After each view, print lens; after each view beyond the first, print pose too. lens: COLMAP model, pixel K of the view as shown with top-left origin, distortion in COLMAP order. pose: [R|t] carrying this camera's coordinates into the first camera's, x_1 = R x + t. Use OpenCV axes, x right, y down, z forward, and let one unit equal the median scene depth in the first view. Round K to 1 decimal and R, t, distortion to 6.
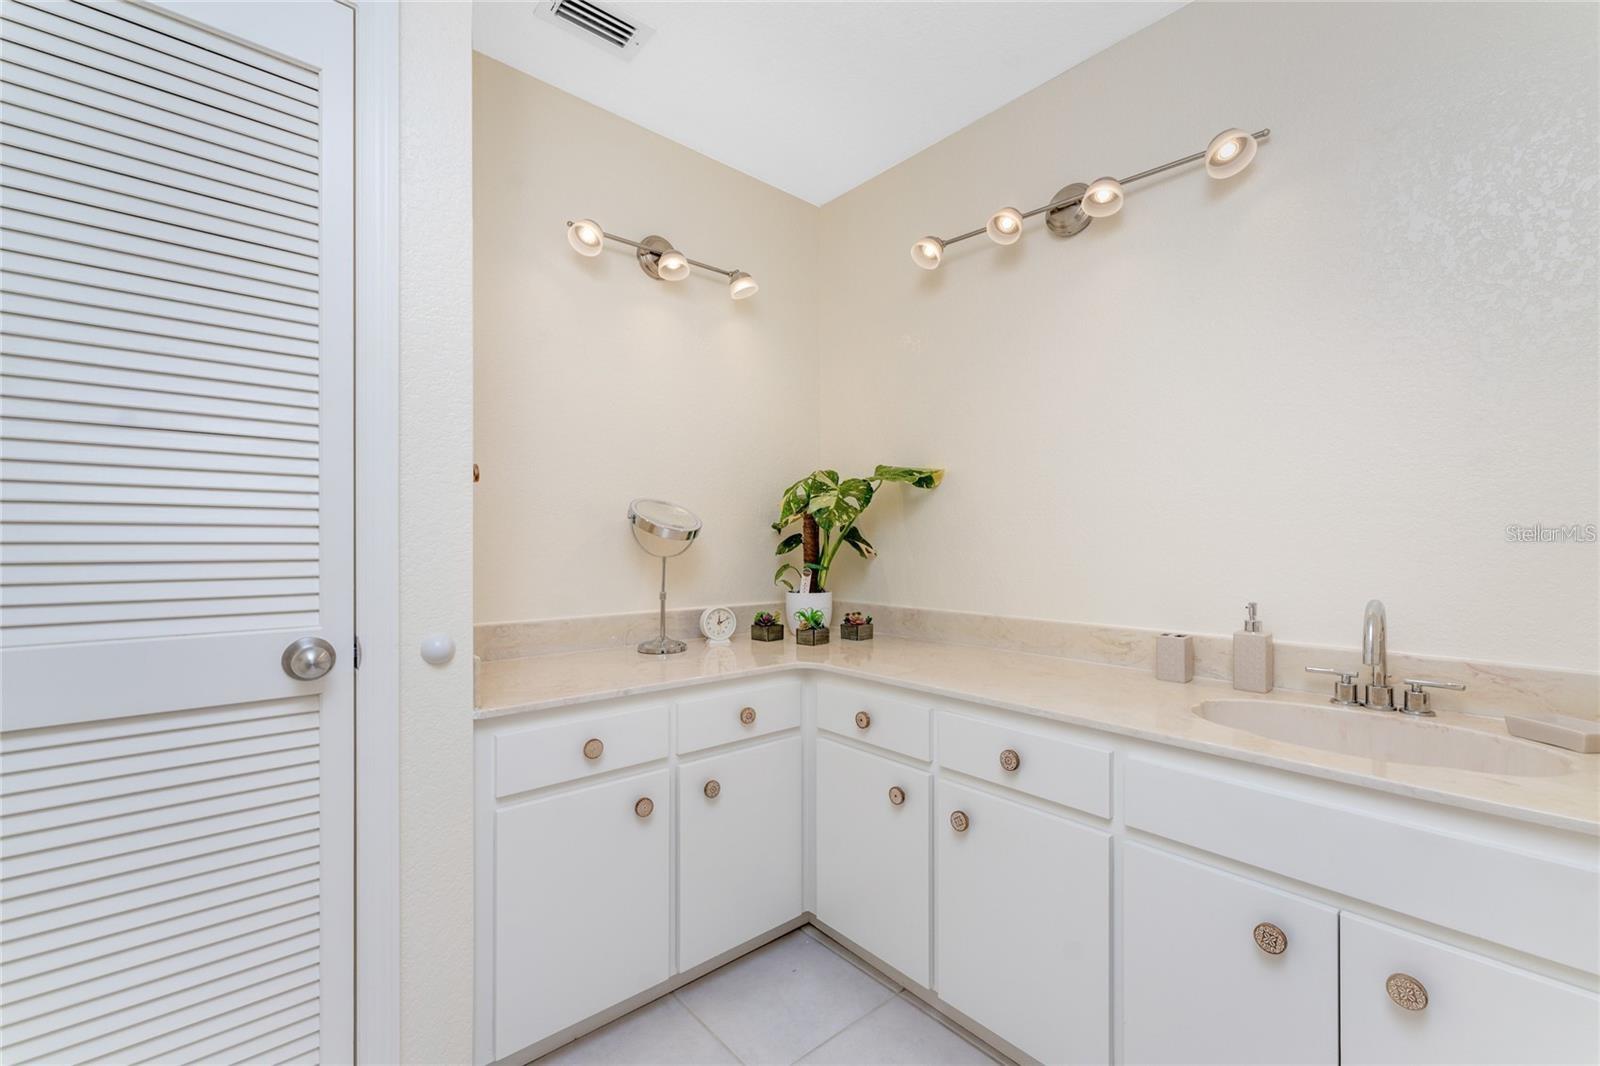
lens RADIAL K [[664.1, 0, 800.0], [0, 664.1, 533.0], [0, 0, 1]] dist [0.000742, 0.000032]
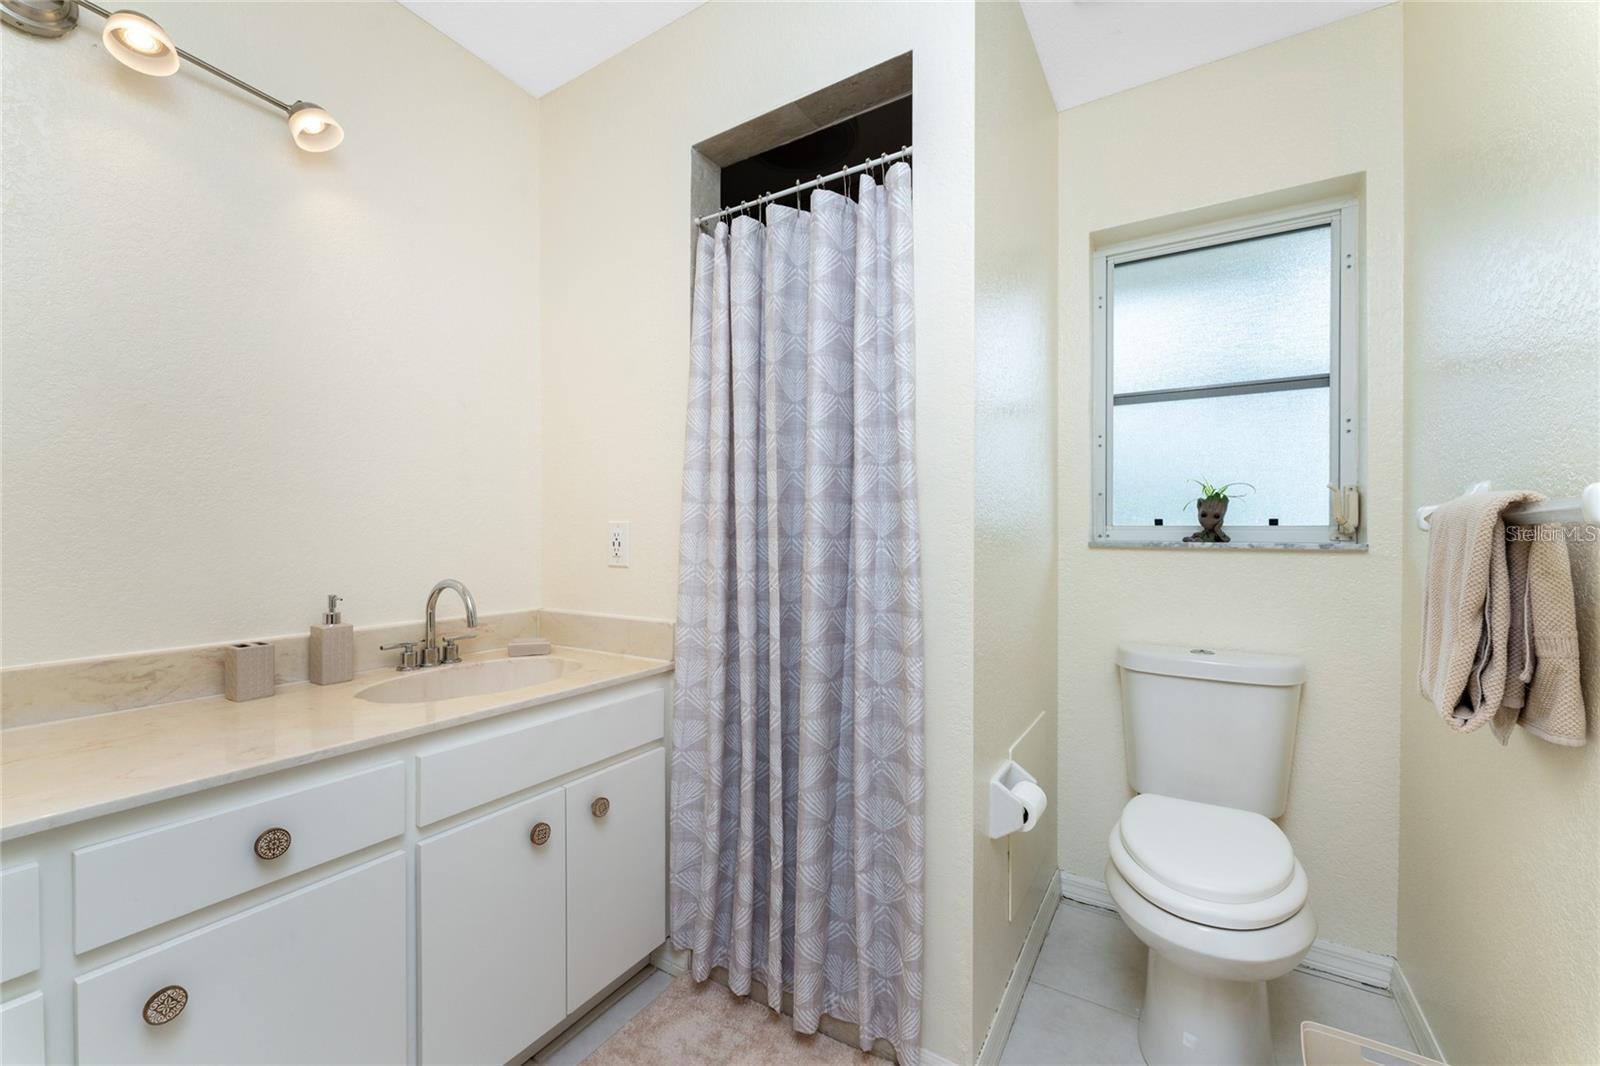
lens RADIAL K [[636.4, 0, 800.5], [0, 636.4, 540.9], [0, 0, 1]] dist [0.000789, -0.000174]
pose [[-0.295307, -0.008061, 0.955368, -0.438782], [-0.010356, 0.999933, 0.005236, 0.010389], [-0.955346, -0.008348, -0.295370, 0.597135]]
